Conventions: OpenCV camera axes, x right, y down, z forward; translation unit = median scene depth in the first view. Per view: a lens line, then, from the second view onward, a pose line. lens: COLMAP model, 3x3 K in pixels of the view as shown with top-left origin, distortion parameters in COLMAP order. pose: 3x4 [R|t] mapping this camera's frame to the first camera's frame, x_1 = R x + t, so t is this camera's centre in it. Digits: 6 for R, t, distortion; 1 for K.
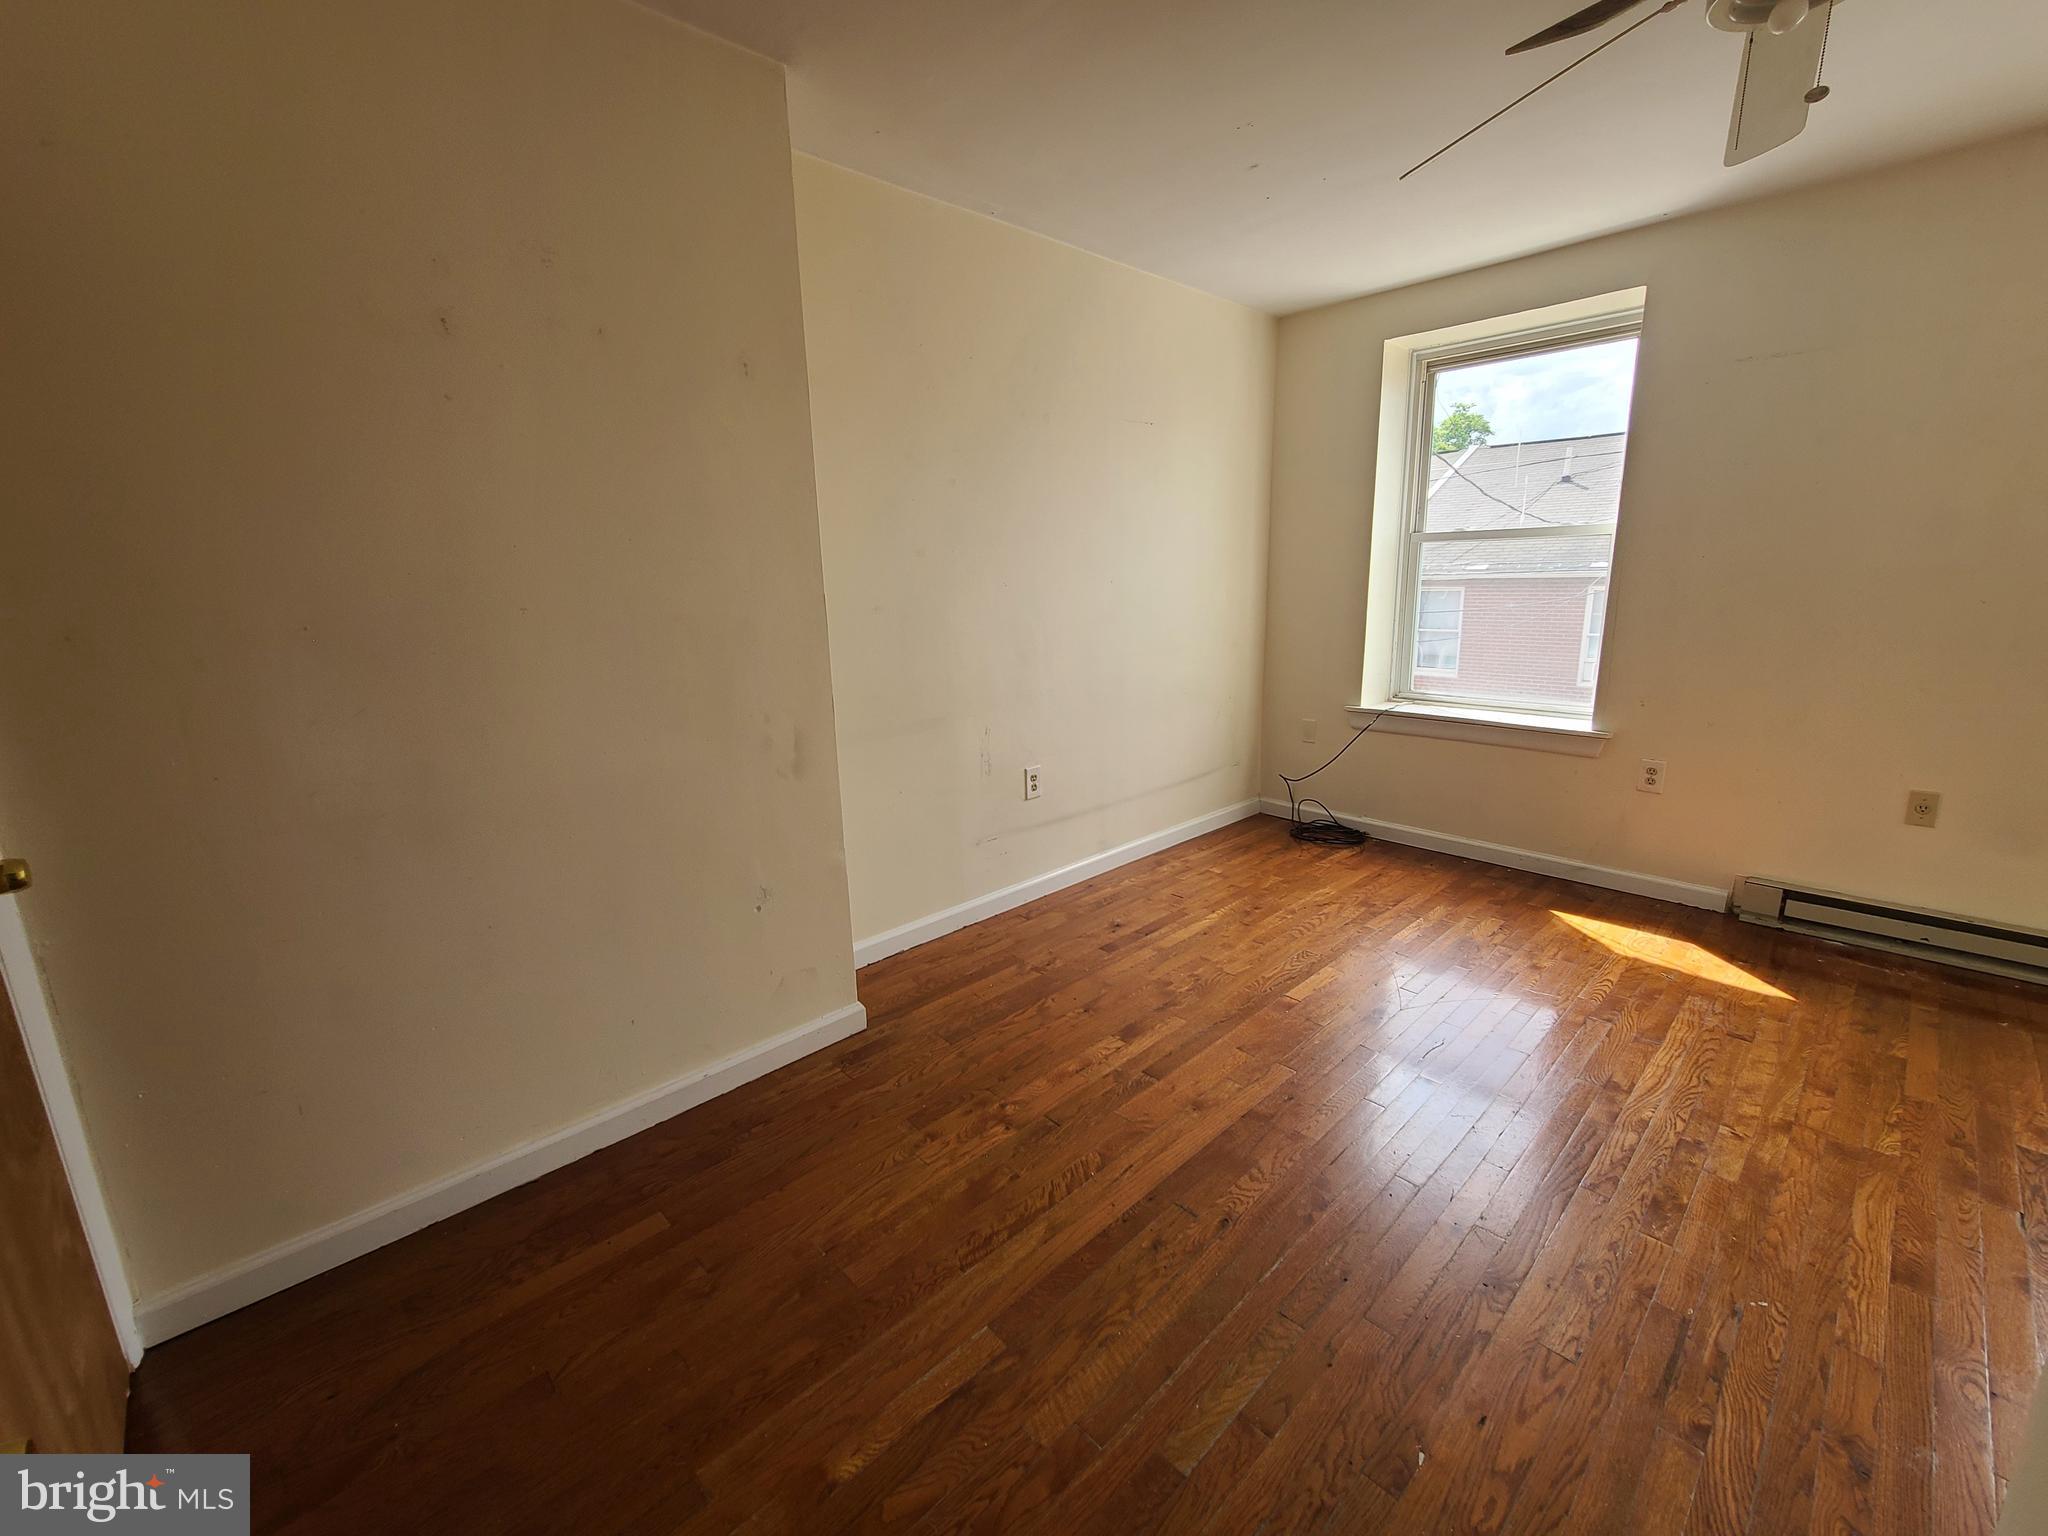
lens RADIAL K [[842.4, 0, 1026.5], [0, 842.4, 762.6], [0, 0, 1]] dist [-0.001873, 0.000386]
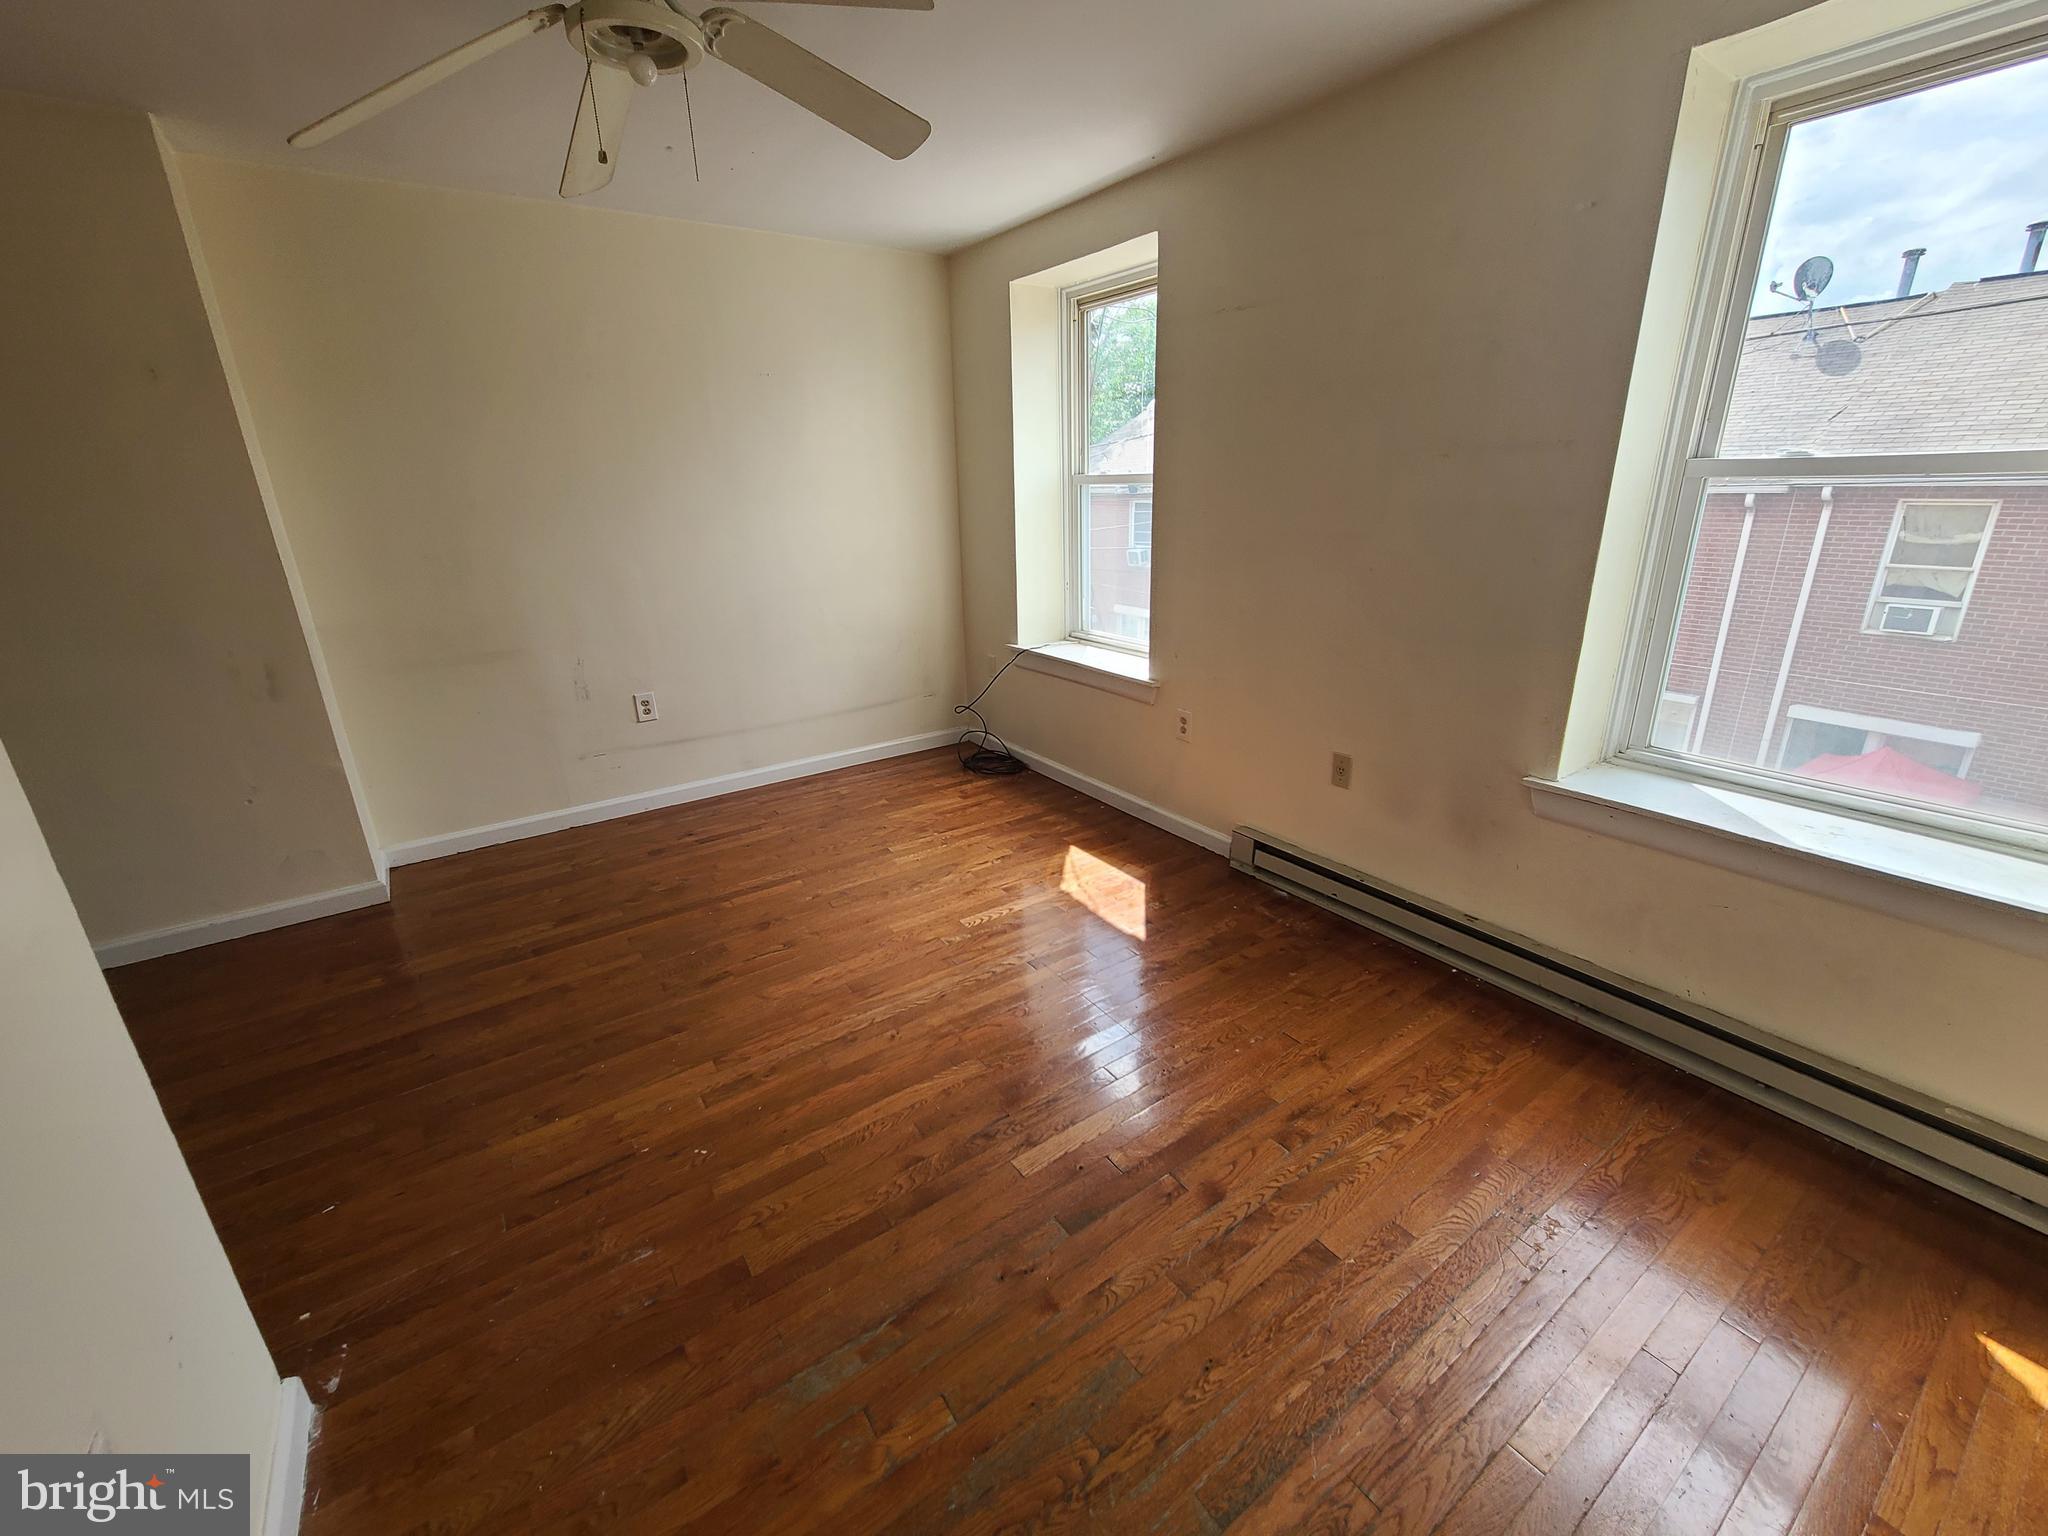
lens RADIAL K [[842.4, 0, 1030.2], [0, 842.4, 764.3], [0, 0, 1]] dist [-0.001873, 0.000386]
pose [[0.988450, 0.050302, -0.142953, 0.708272], [-0.034334, 0.993109, 0.112049, -0.046311], [0.147604, -0.105847, 0.983366, -0.055909]]
